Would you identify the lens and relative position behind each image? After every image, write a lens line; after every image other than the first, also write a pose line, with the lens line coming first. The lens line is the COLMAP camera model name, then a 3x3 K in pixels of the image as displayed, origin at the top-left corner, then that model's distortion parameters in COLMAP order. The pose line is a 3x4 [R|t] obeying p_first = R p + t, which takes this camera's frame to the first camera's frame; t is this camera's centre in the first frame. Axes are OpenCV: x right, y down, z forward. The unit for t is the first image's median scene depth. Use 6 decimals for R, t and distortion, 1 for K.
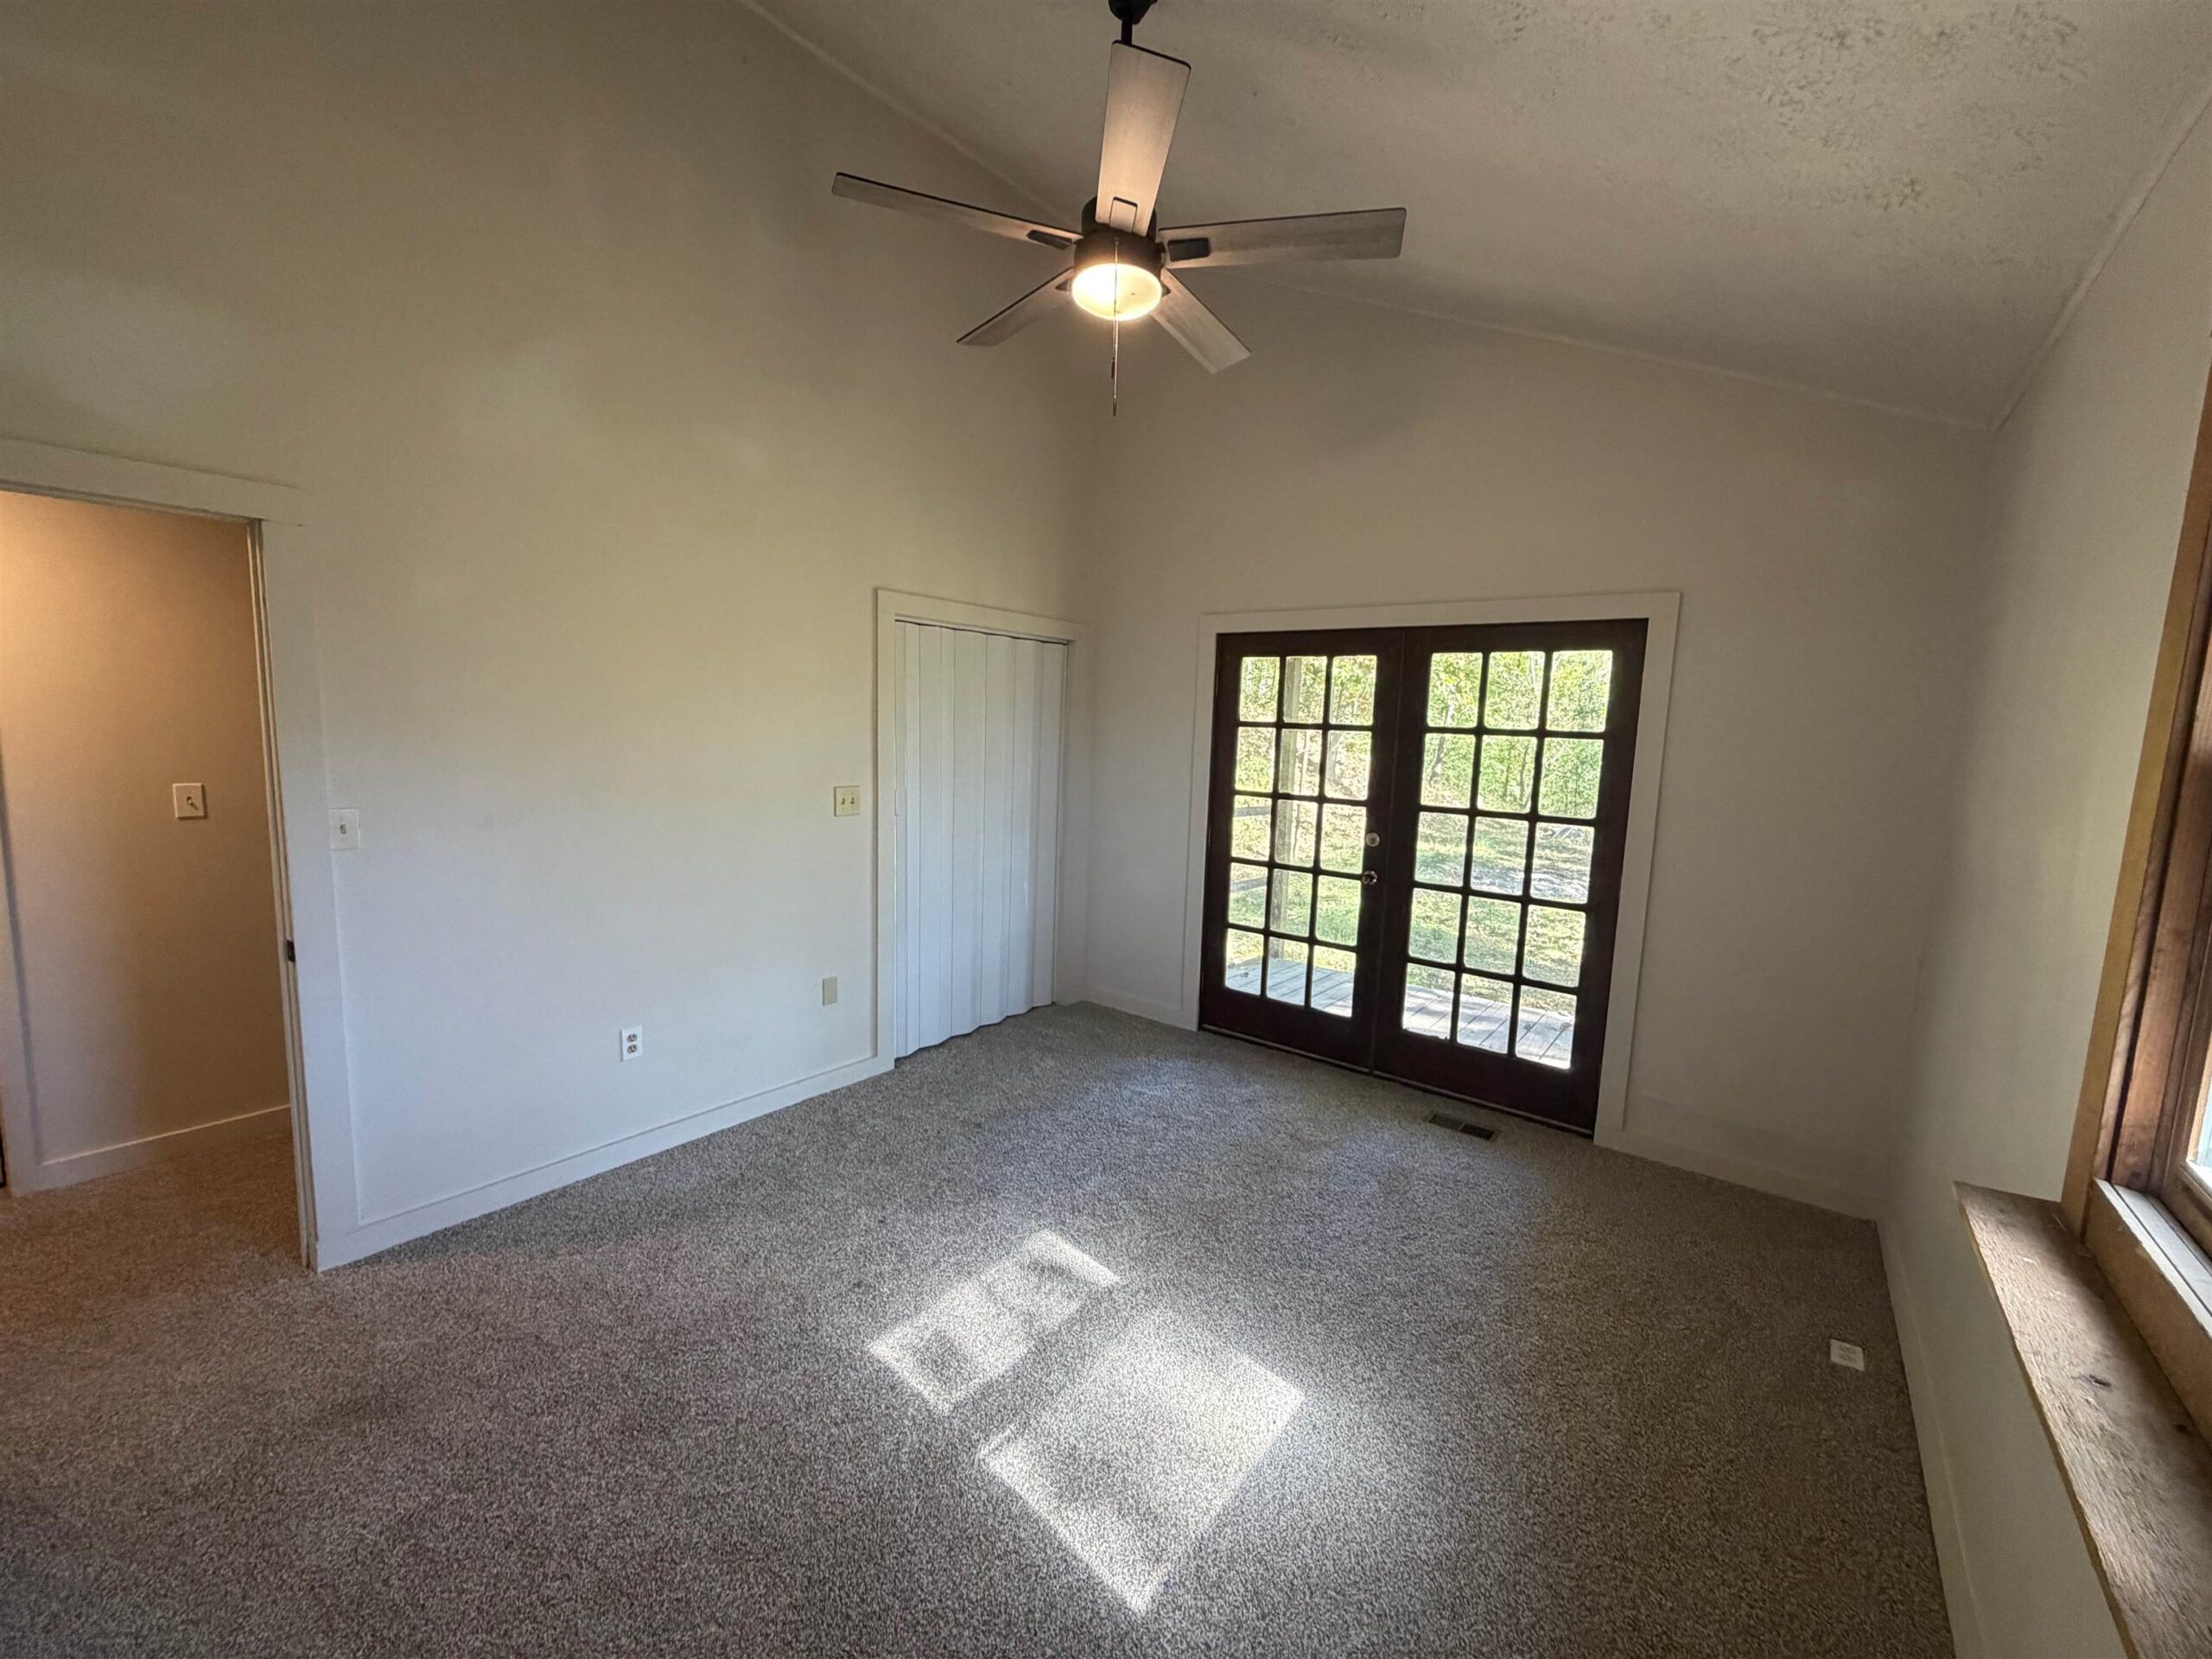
lens RADIAL K [[879.9, 0, 1106.0], [0, 879.9, 829.5], [0, 0, 1]] dist [-0.001983, 0.000239]
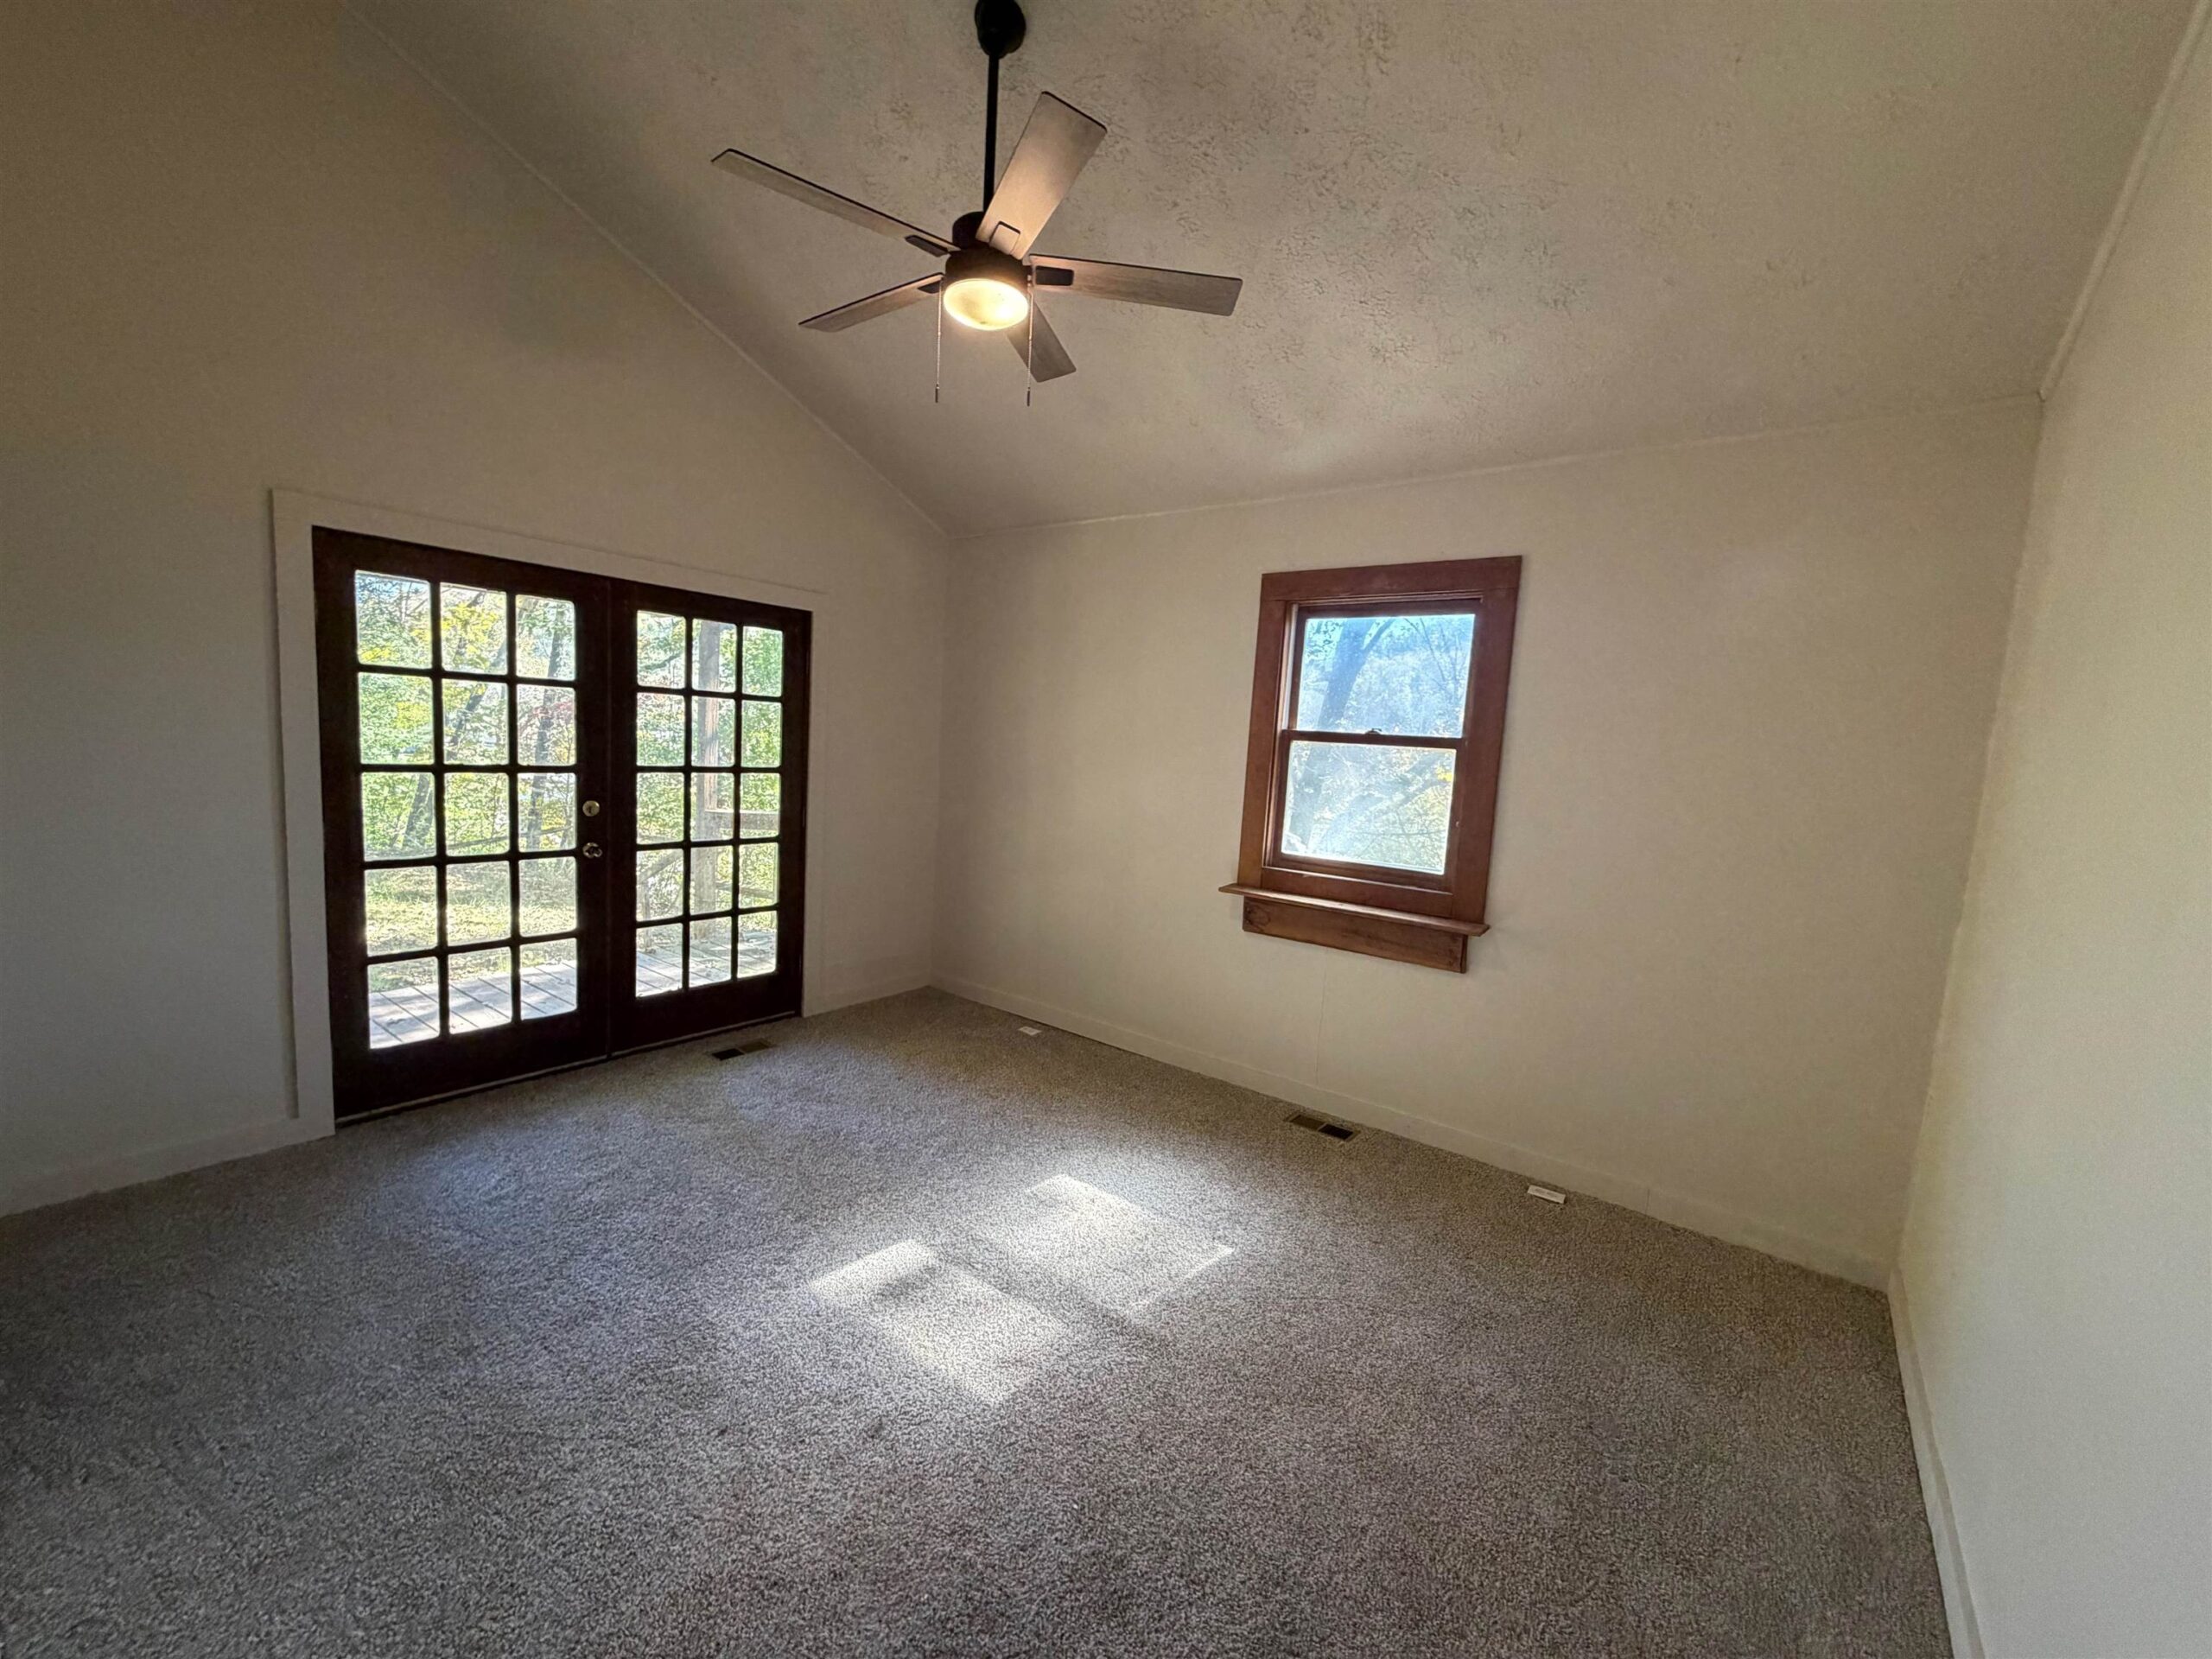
lens RADIAL K [[879.9, 0, 1106.0], [0, 879.9, 829.5], [0, 0, 1]] dist [-0.001983, 0.000239]
pose [[-0.007719, -0.148625, 0.988864, -0.628609], [0.052329, 0.987478, 0.148825, -0.078013], [-0.998600, 0.052895, 0.000155, 0.491483]]
